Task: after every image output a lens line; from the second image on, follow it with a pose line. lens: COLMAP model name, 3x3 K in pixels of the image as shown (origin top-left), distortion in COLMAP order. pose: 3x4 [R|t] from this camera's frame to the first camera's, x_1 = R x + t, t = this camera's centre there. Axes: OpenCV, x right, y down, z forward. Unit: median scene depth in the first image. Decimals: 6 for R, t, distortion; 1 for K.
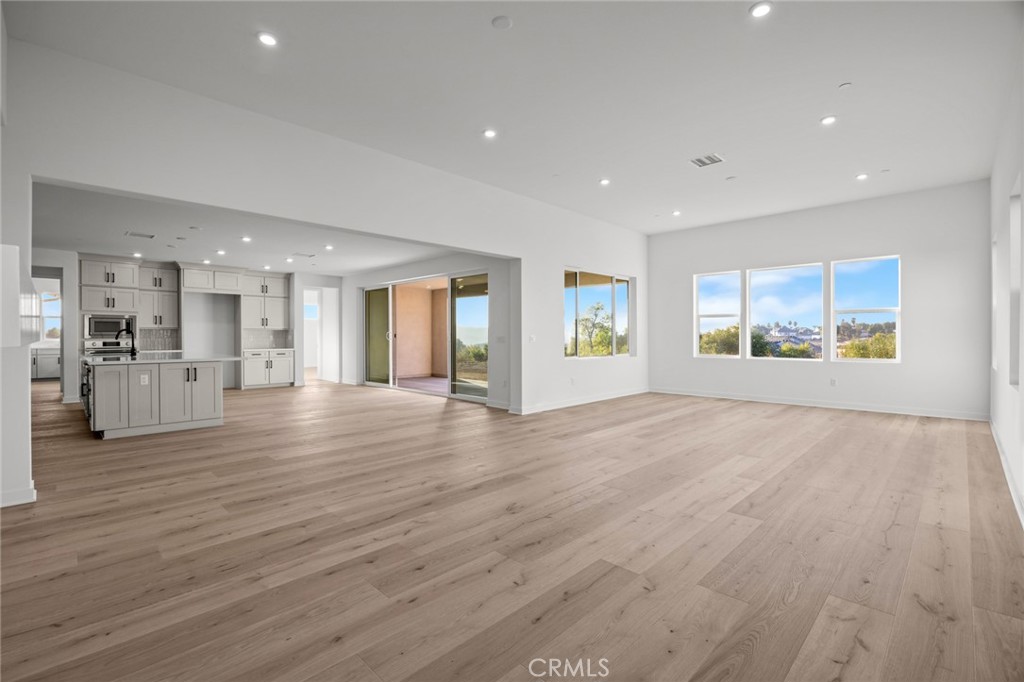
lens RADIAL K [[451.1, 0, 512.0], [0, 451.1, 341.0], [0, 0, 1]] dist [0.000605, -0.000291]
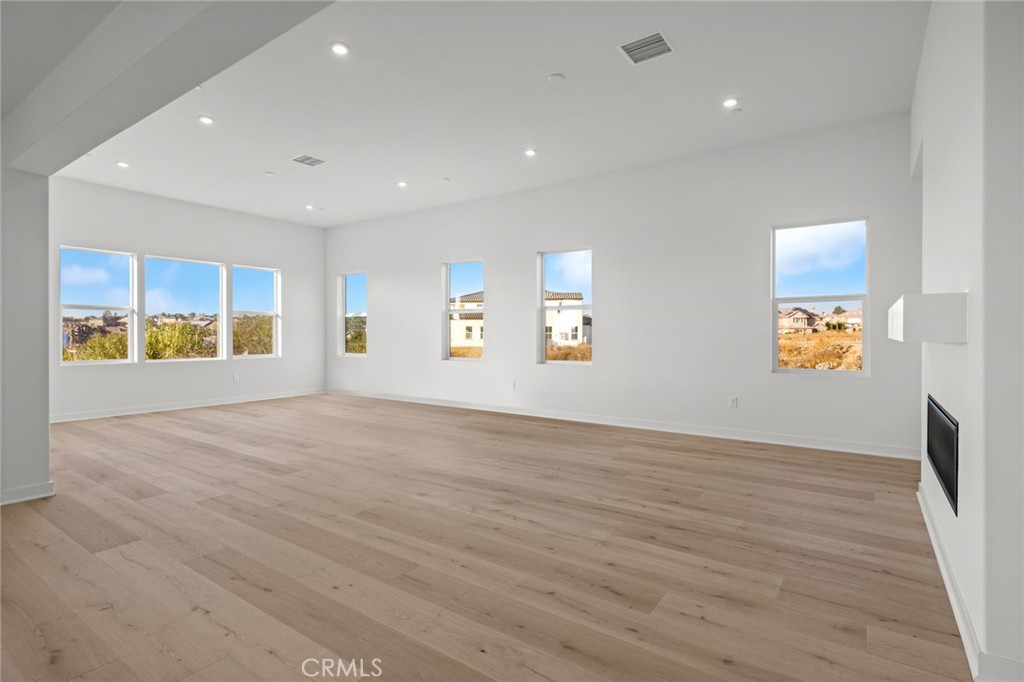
lens RADIAL K [[500.9, 0, 512.0], [0, 500.9, 341.0], [0, 0, 1]] dist [-0.000634, -0.000029]
pose [[-0.163113, -0.006726, 0.986584, -1.361080], [0.013576, 0.999867, 0.009061, -0.001955], [-0.986514, 0.014872, -0.163000, 1.382184]]
